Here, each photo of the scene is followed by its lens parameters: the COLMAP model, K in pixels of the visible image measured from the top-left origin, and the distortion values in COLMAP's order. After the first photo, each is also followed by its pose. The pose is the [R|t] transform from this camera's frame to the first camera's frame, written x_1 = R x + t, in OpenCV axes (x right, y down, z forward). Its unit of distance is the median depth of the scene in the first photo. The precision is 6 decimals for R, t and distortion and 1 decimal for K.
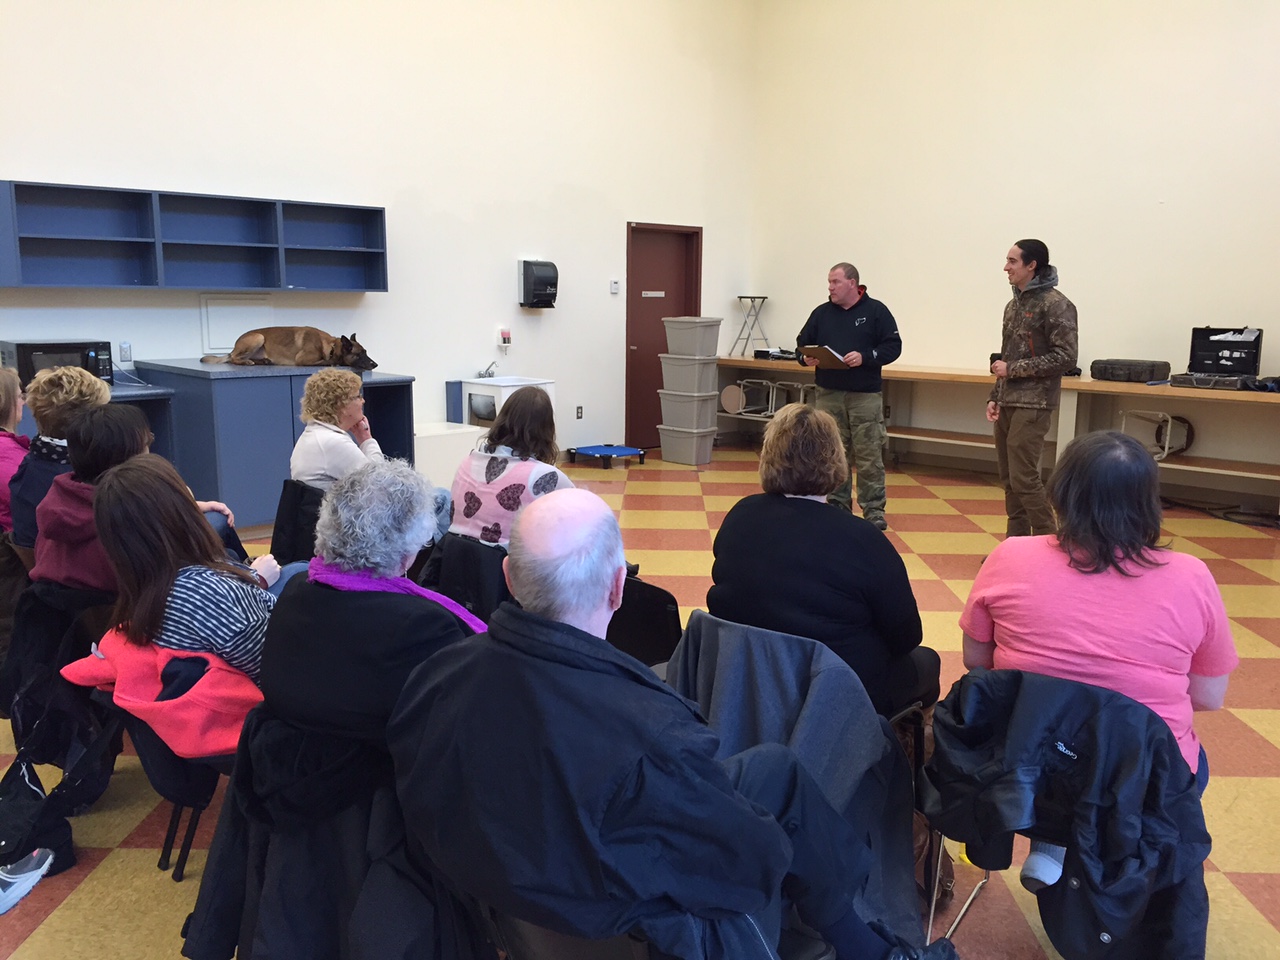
lens RADIAL K [[1090.5, 0, 640.3], [0, 1090.5, 476.3], [0, 0, 1]] dist [0.089843, -0.117493]
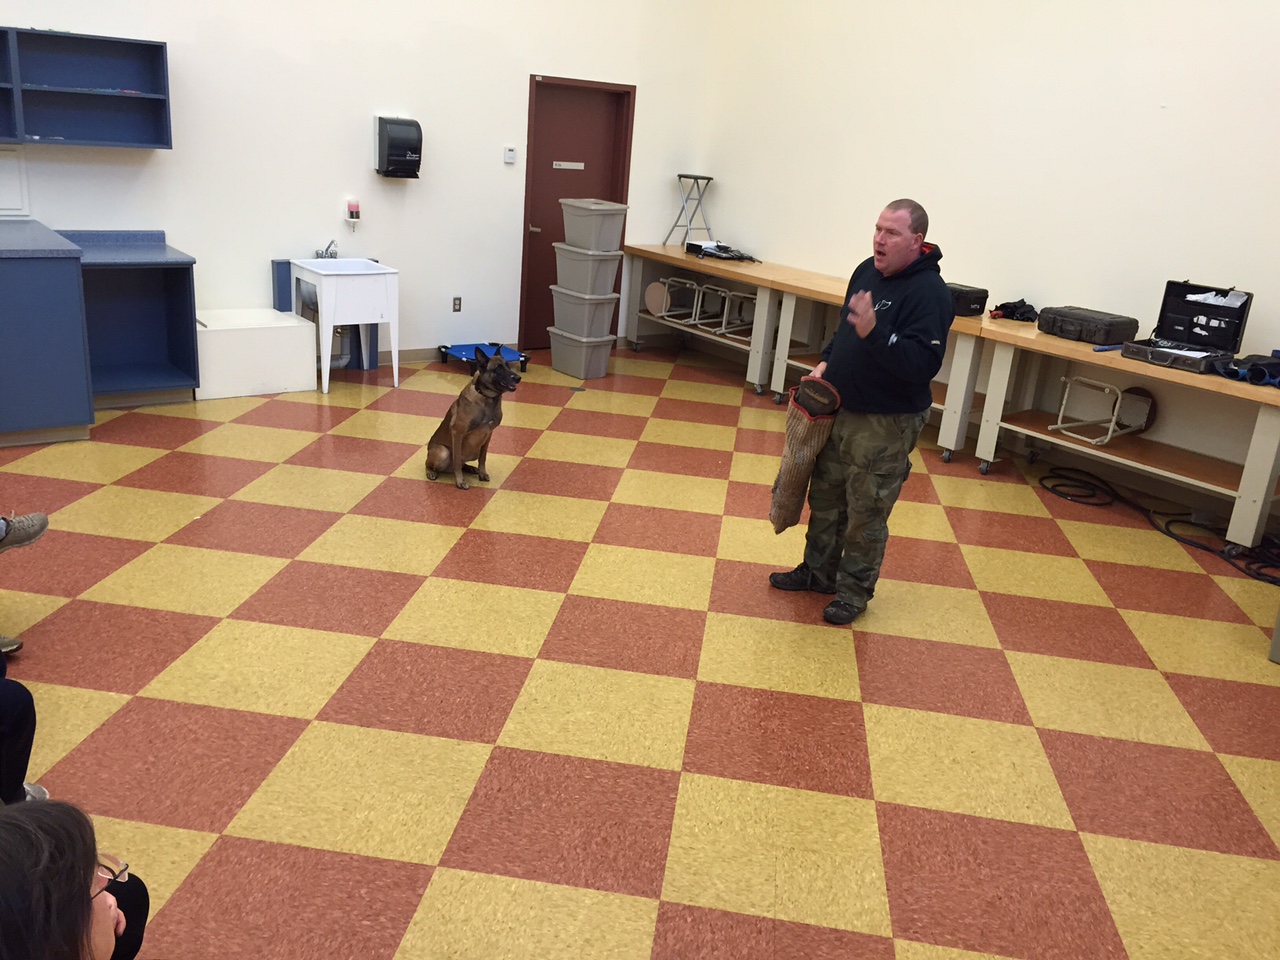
lens RADIAL K [[1090.5, 0, 640.3], [0, 1090.5, 476.3], [0, 0, 1]] dist [0.089843, -0.117493]
pose [[0.991867, 0.100054, -0.078670, 0.203421], [-0.087502, 0.984898, 0.149394, -0.080858], [0.092430, -0.141295, 0.985643, 0.181482]]
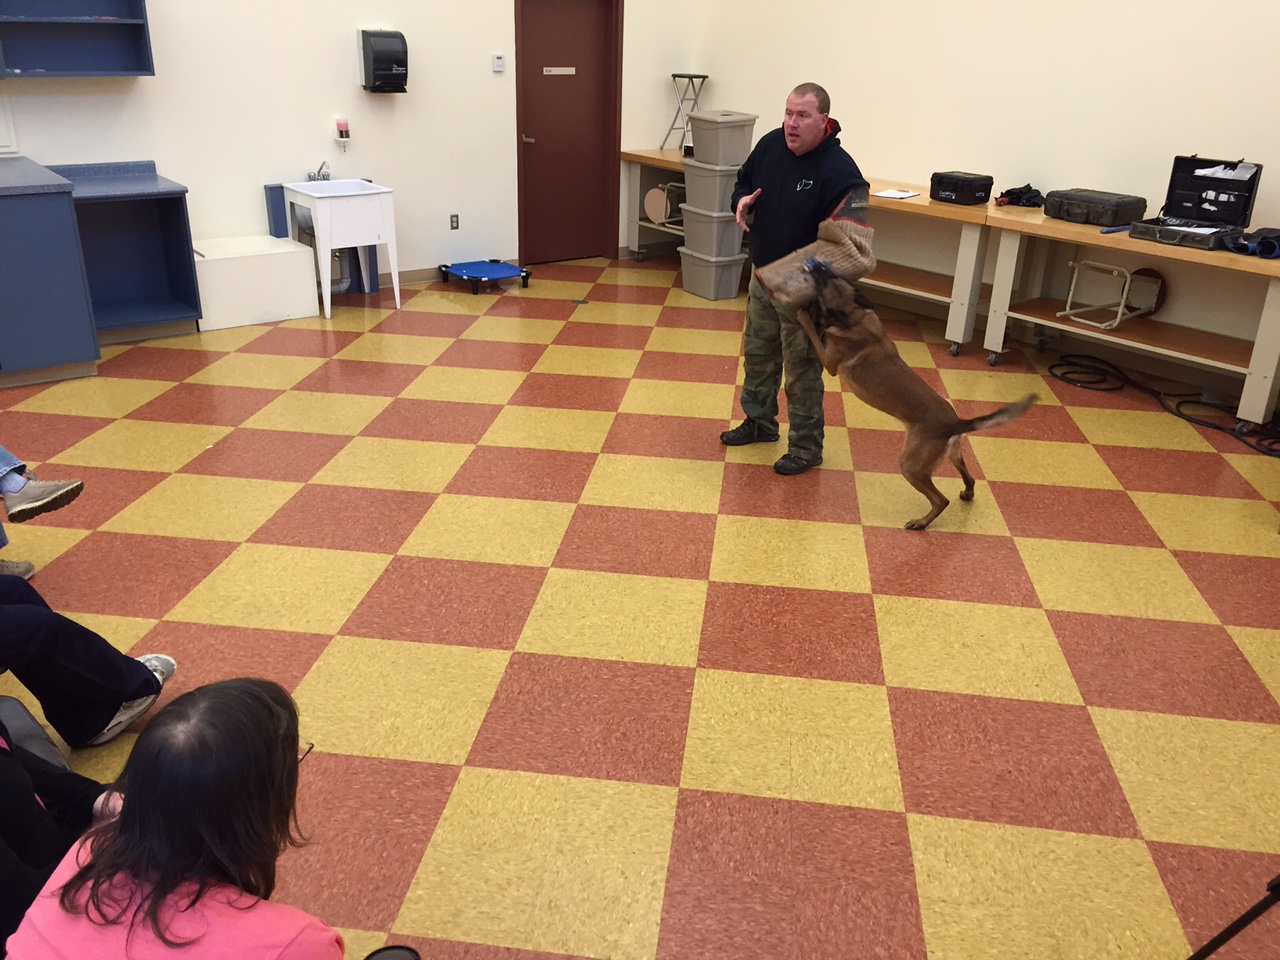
lens RADIAL K [[1090.5, 0, 640.3], [0, 1090.5, 476.3], [0, 0, 1]] dist [0.089843, -0.117493]
pose [[0.994669, 0.056313, -0.086380, 0.208350], [-0.035478, 0.973461, 0.226088, -0.077521], [0.096819, -0.221818, 0.970269, 0.178785]]
